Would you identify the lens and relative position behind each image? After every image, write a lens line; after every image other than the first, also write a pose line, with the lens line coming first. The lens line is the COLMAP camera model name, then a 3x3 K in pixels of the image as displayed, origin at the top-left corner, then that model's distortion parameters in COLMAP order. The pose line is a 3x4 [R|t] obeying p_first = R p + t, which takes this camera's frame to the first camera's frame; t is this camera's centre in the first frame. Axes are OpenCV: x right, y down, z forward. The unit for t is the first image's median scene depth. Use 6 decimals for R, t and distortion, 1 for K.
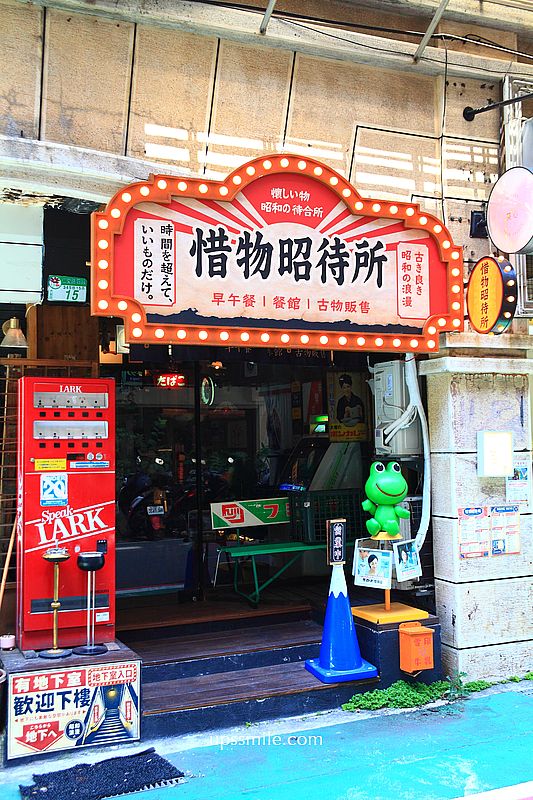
lens RADIAL K [[895.5, 0, 267.0], [0, 895.5, 401.0], [0, 0, 1]] dist [0.057678, 0.000000]
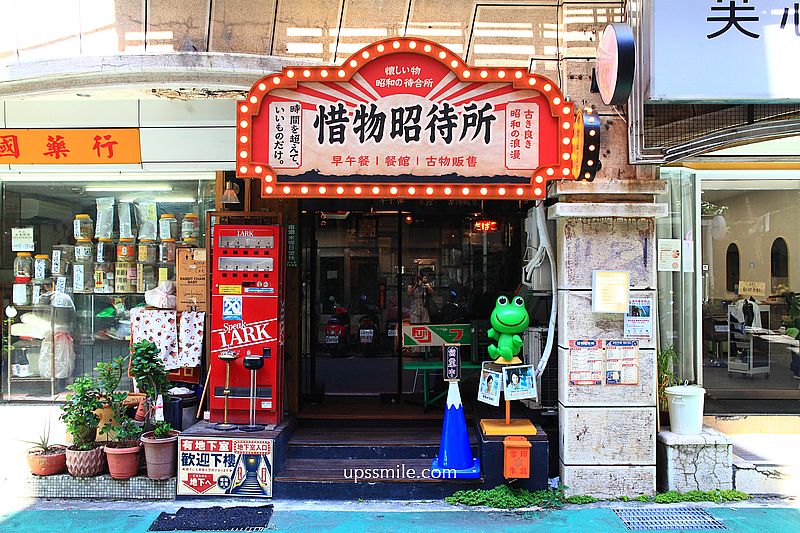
lens RADIAL K [[737.6, 0, 399.8], [0, 737.6, 262.8], [0, 0, 1]] dist [-0.015981, 0.000000]
pose [[0.903489, 0.012349, -0.428434, 0.439693], [-0.000784, 0.999631, 0.027159, 0.000265], [0.428611, -0.024202, 0.903165, 0.100986]]
